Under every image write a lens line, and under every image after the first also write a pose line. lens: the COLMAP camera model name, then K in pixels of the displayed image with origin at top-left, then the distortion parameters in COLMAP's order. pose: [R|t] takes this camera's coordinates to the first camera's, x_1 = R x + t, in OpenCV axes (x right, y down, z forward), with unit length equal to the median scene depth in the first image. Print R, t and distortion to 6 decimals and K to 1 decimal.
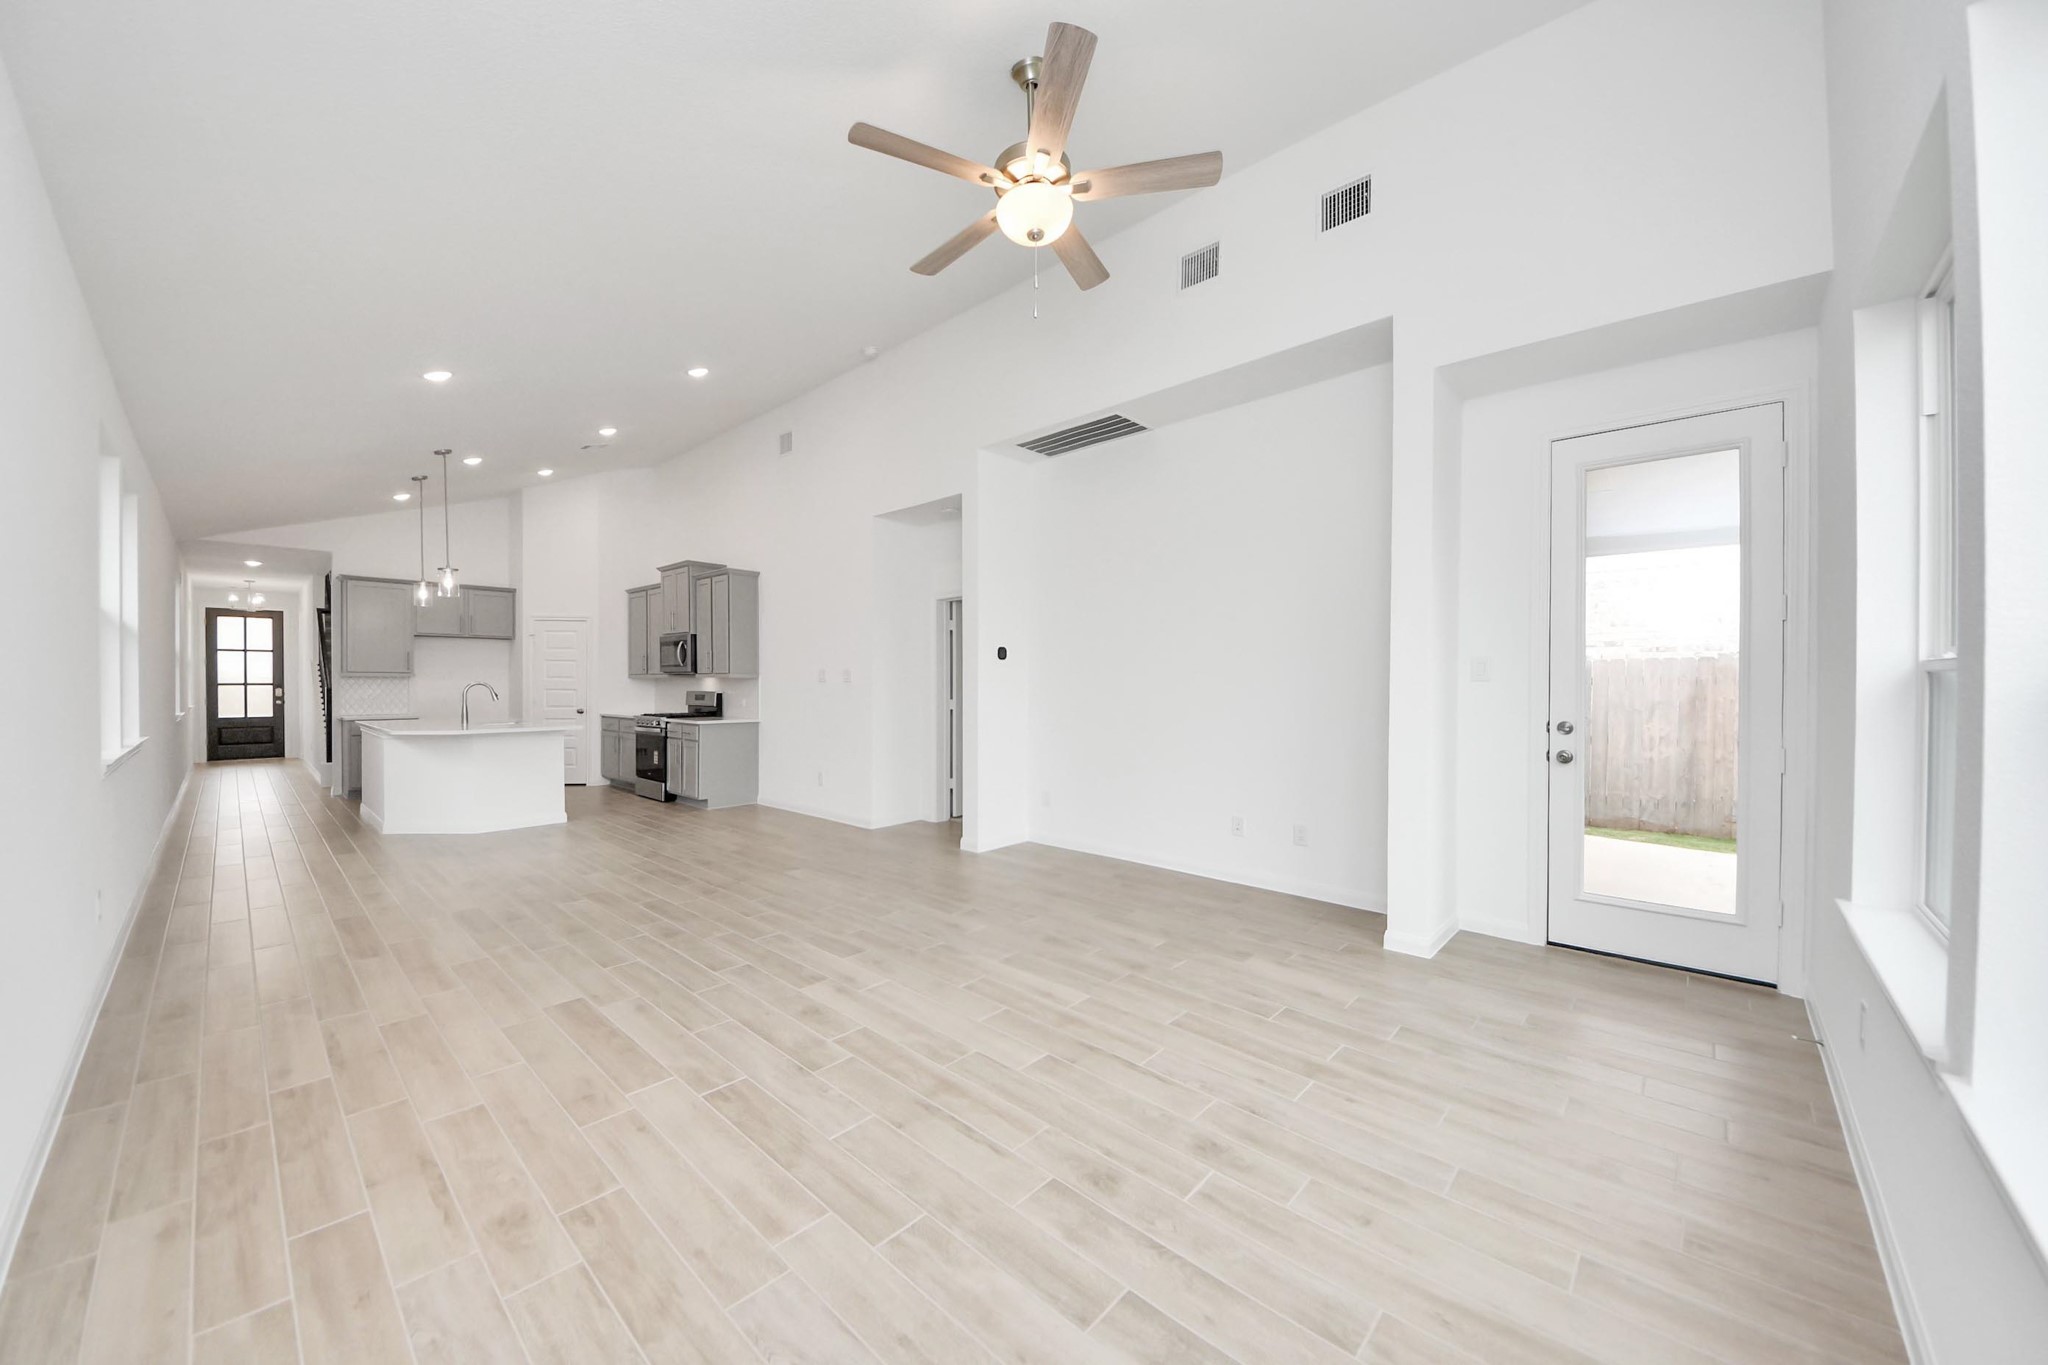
lens RADIAL K [[749.1, 0, 1040.1], [0, 749.1, 668.0], [0, 0, 1]] dist [-0.016648, -0.000628]
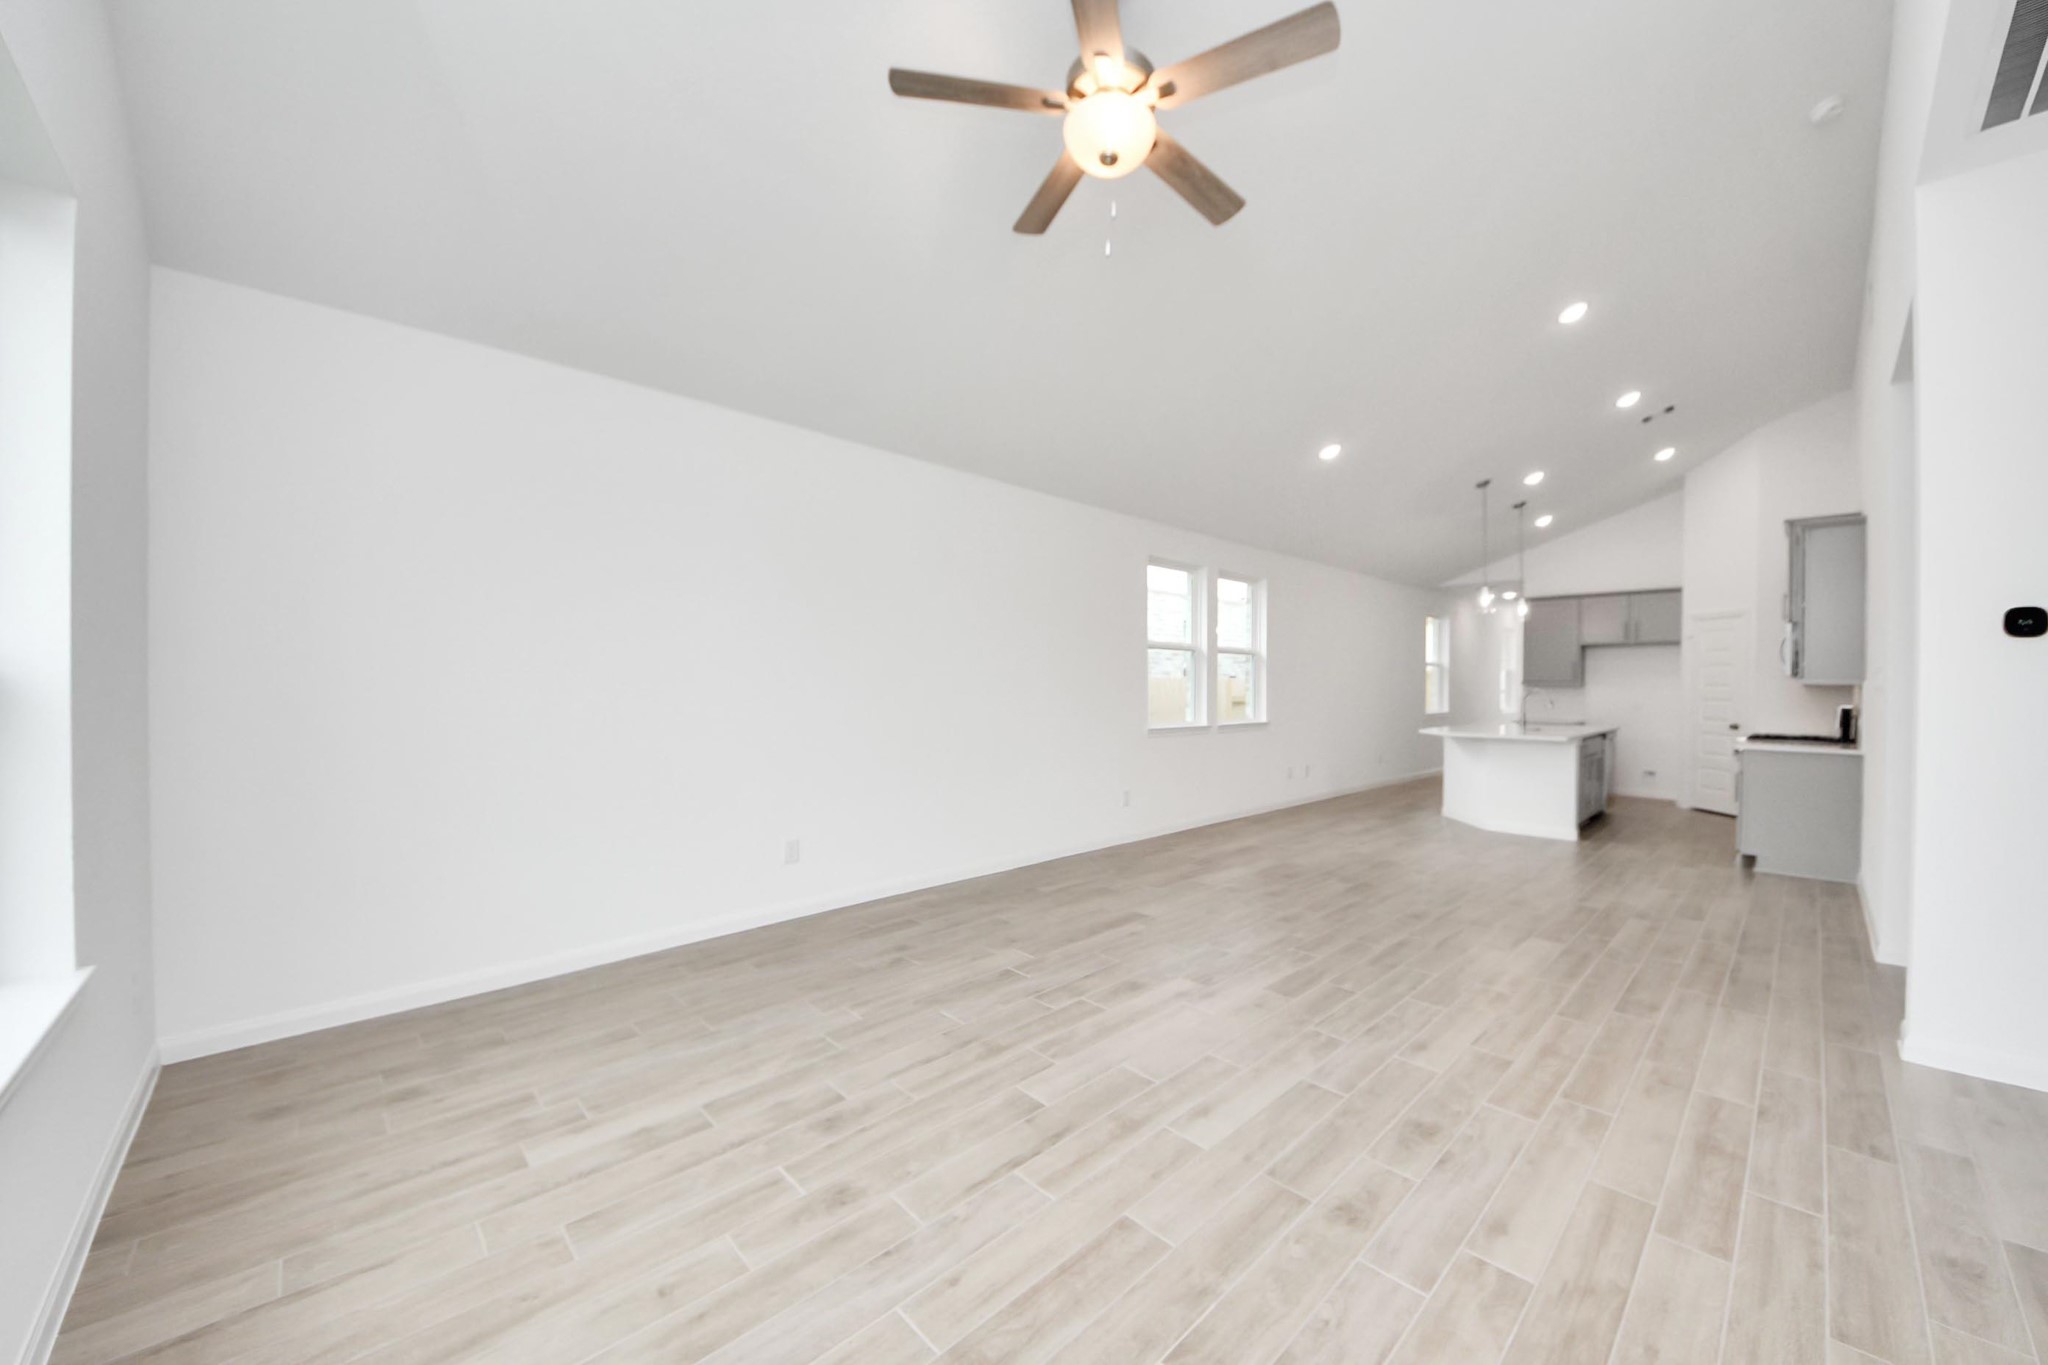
lens RADIAL K [[749.1, 0, 1021.7], [0, 749.1, 674.3], [0, 0, 1]] dist [-0.016648, -0.000628]
pose [[-0.081194, -0.000290, -0.996698, 0.838397], [-0.005171, 0.999987, 0.000131, 0.008090], [0.996685, 0.005165, -0.081194, 0.978284]]
